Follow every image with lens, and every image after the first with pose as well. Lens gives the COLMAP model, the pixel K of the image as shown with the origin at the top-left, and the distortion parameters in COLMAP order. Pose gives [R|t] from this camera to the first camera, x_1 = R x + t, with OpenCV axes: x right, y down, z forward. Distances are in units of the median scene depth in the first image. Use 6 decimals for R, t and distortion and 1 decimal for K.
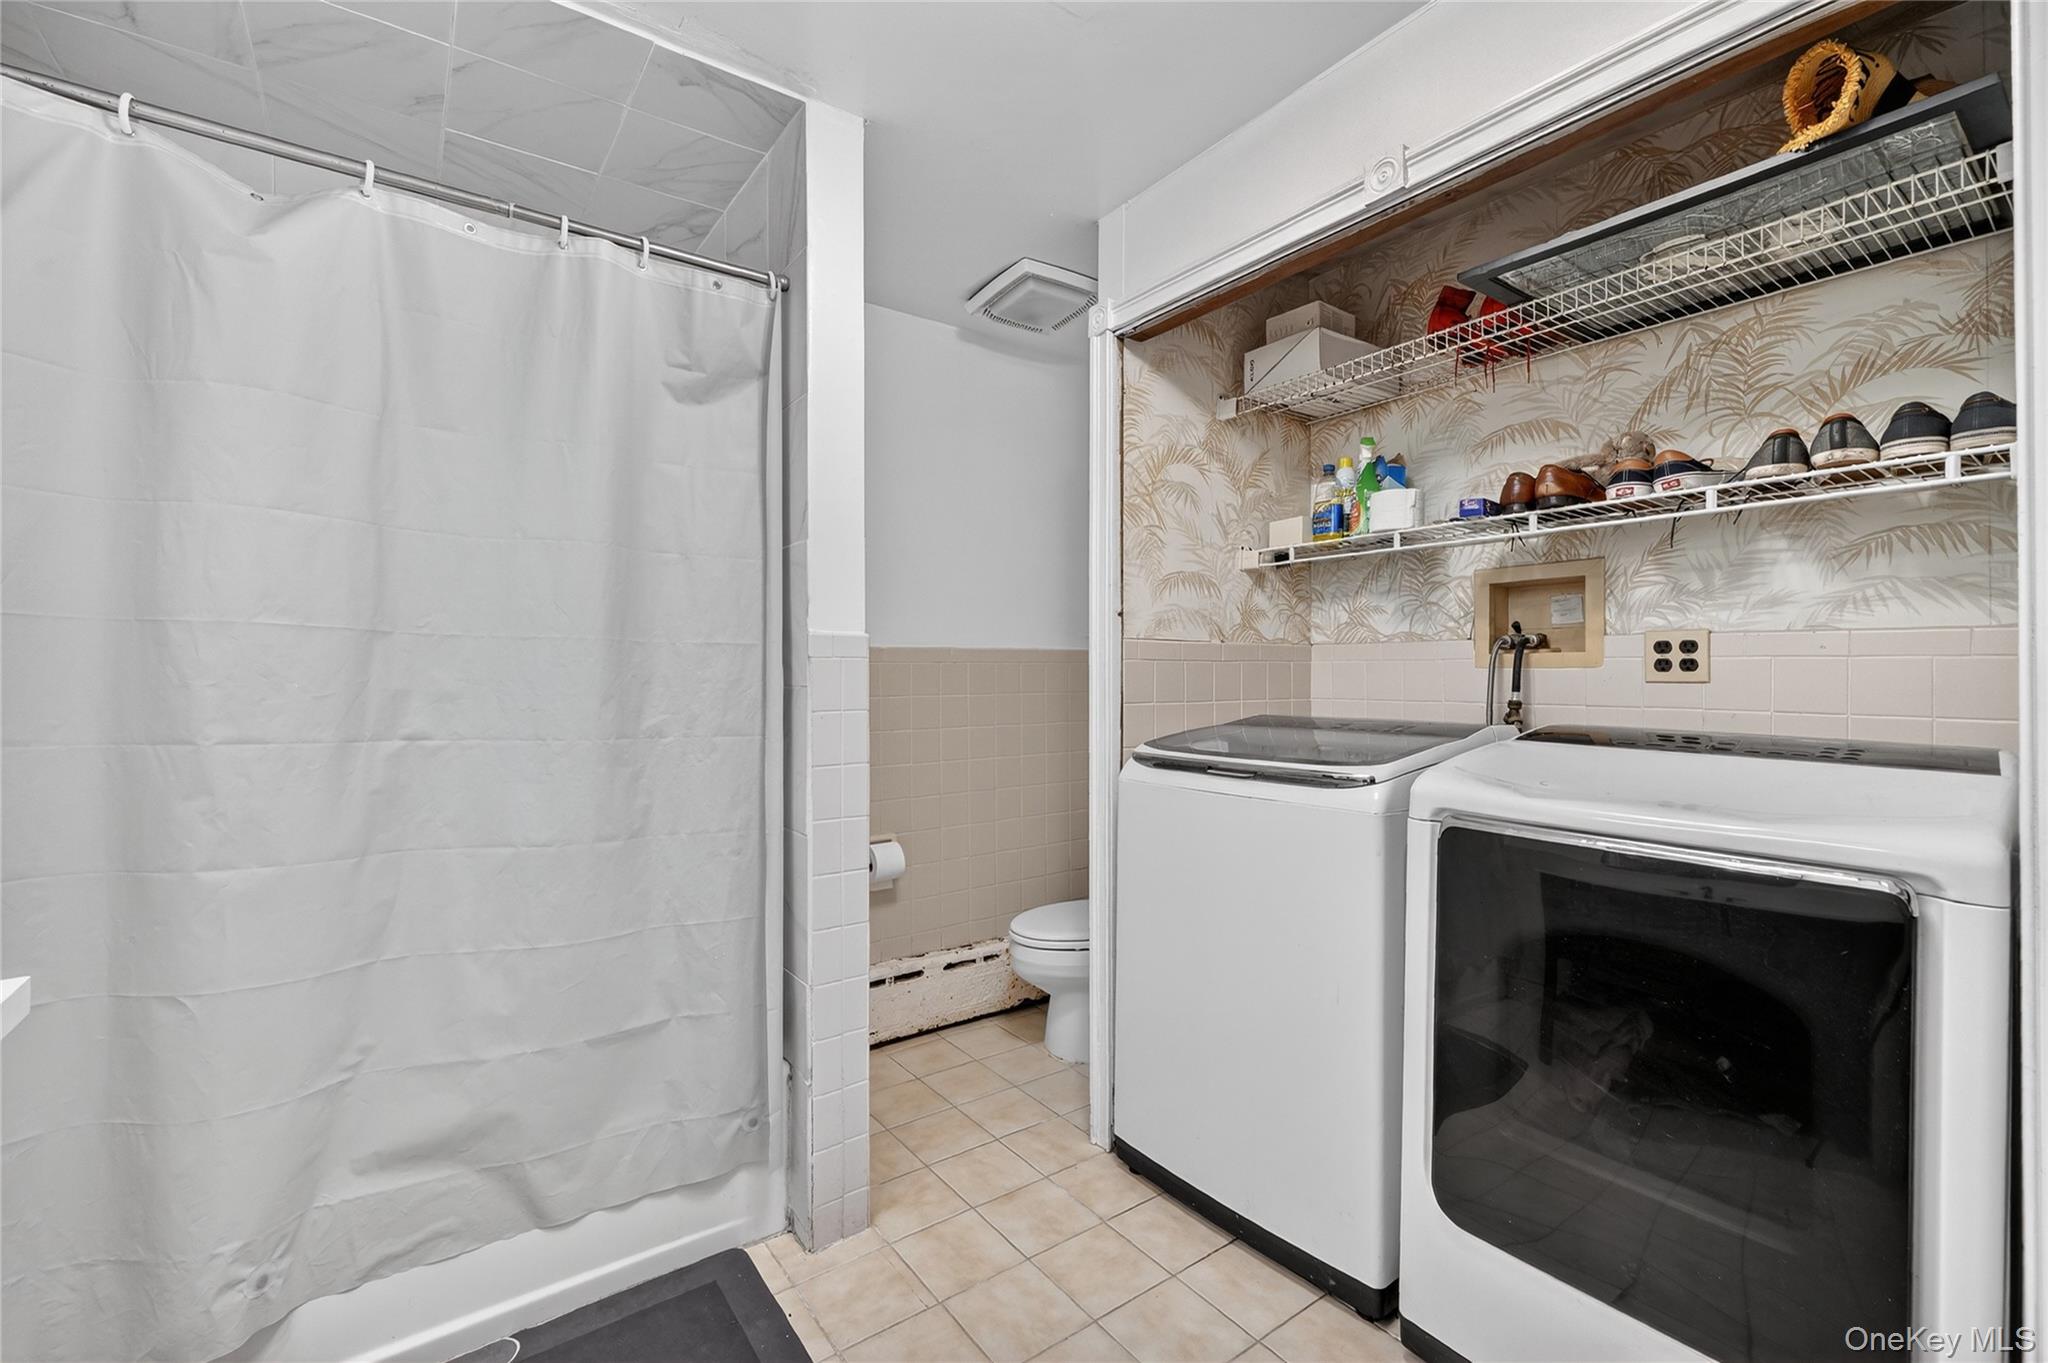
lens RADIAL K [[857.3, 0, 1013.1], [0, 857.3, 679.6], [0, 0, 1]] dist [-0.001219, -0.000039]
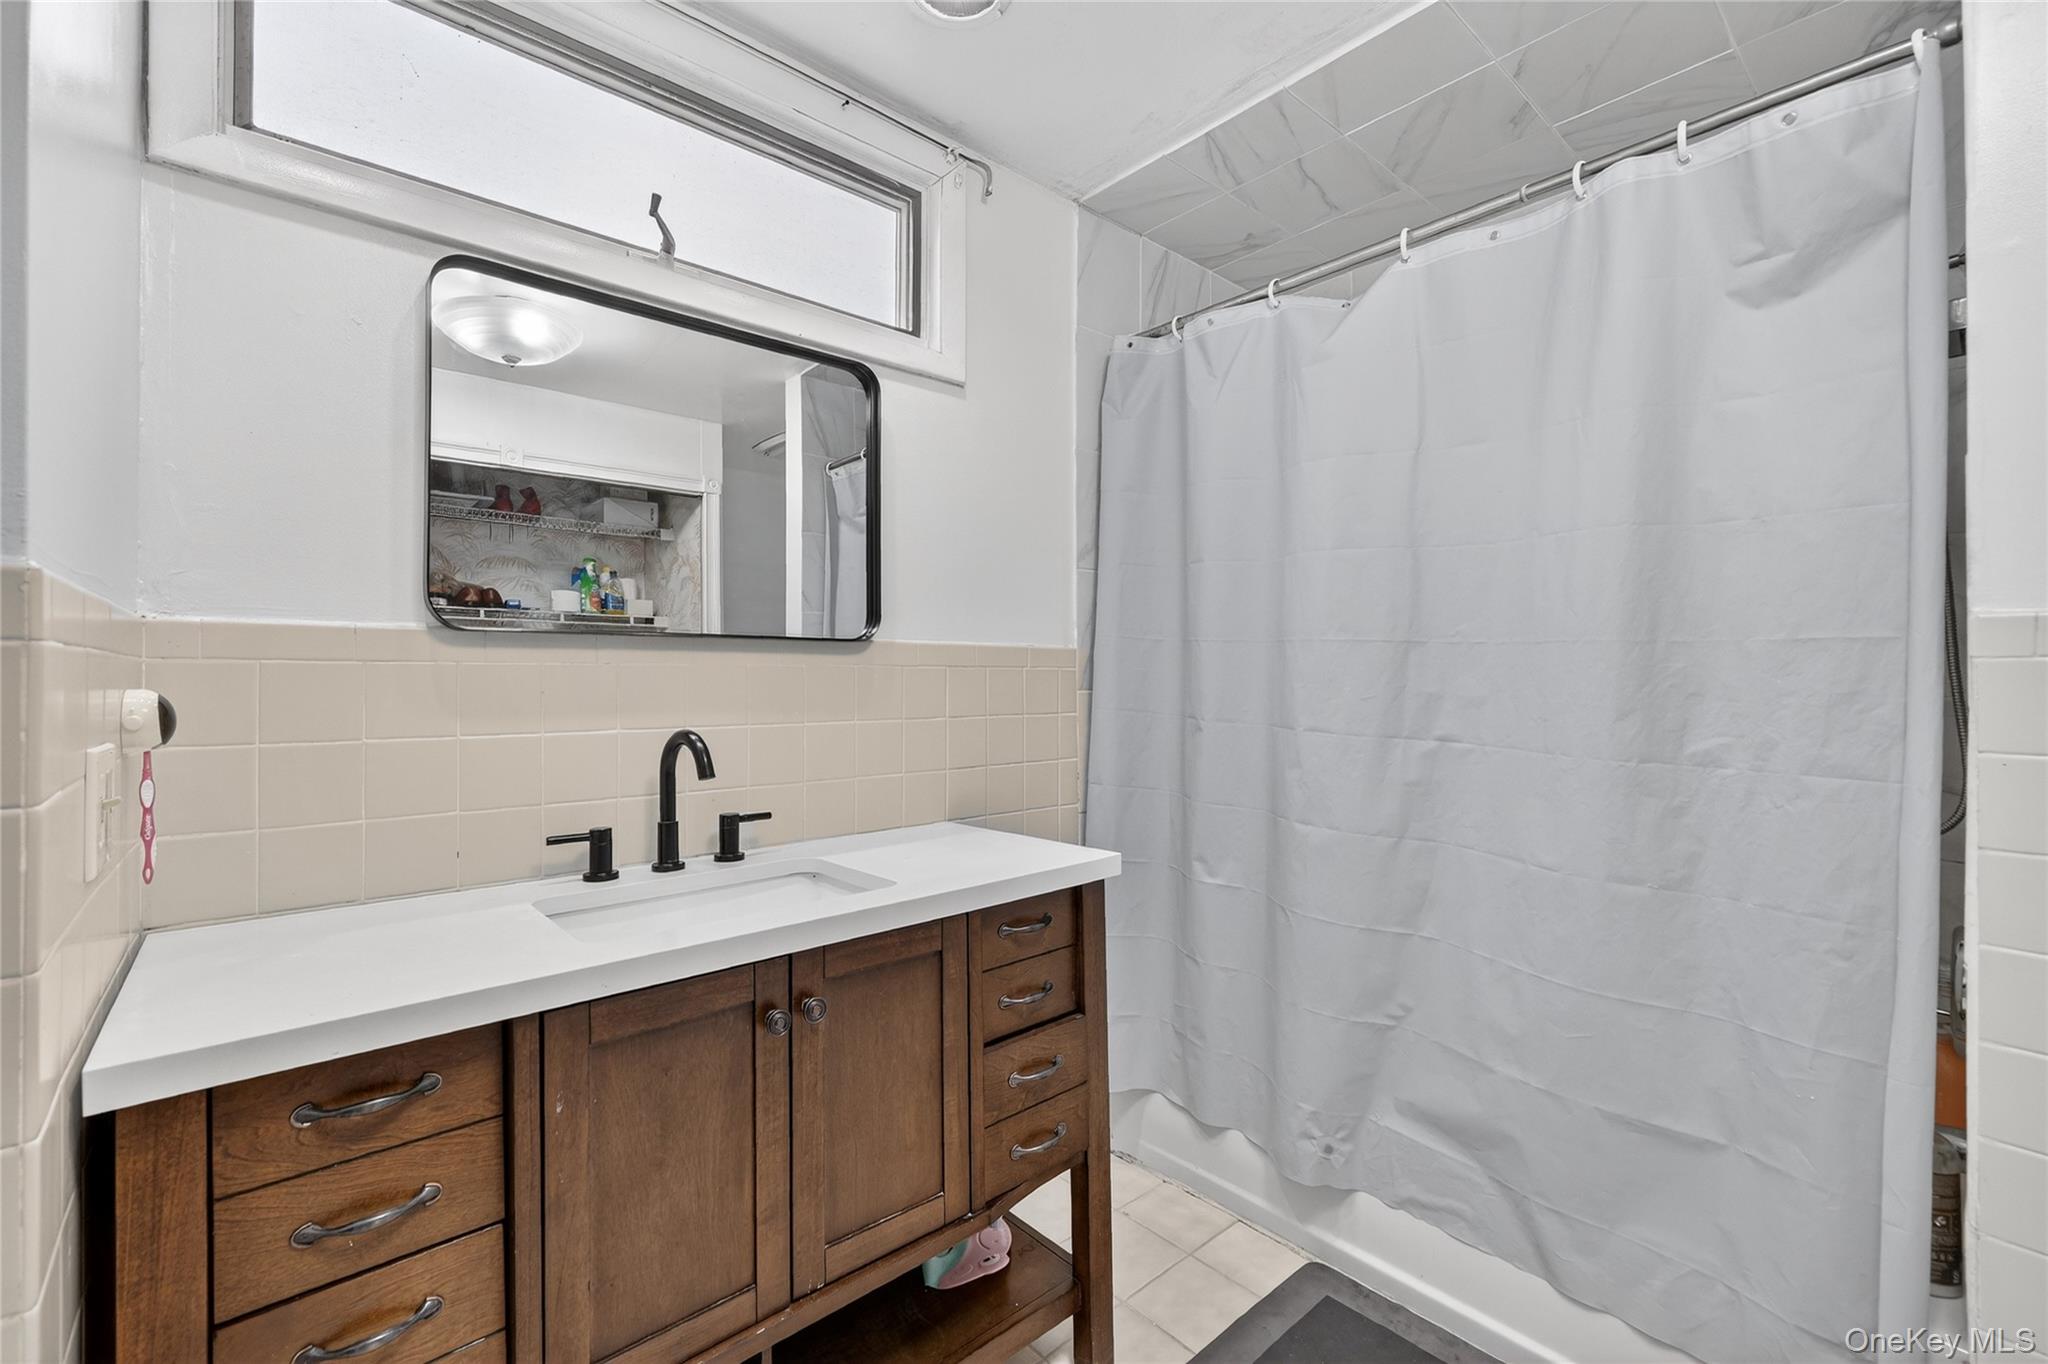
lens RADIAL K [[857.3, 0, 1013.1], [0, 857.3, 680.1], [0, 0, 1]] dist [-0.001219, -0.000039]
pose [[0.090668, 0.010119, -0.995830, 0.320268], [-0.010185, 0.999906, 0.009233, -0.010719], [0.995829, 0.009305, 0.090762, 0.356727]]
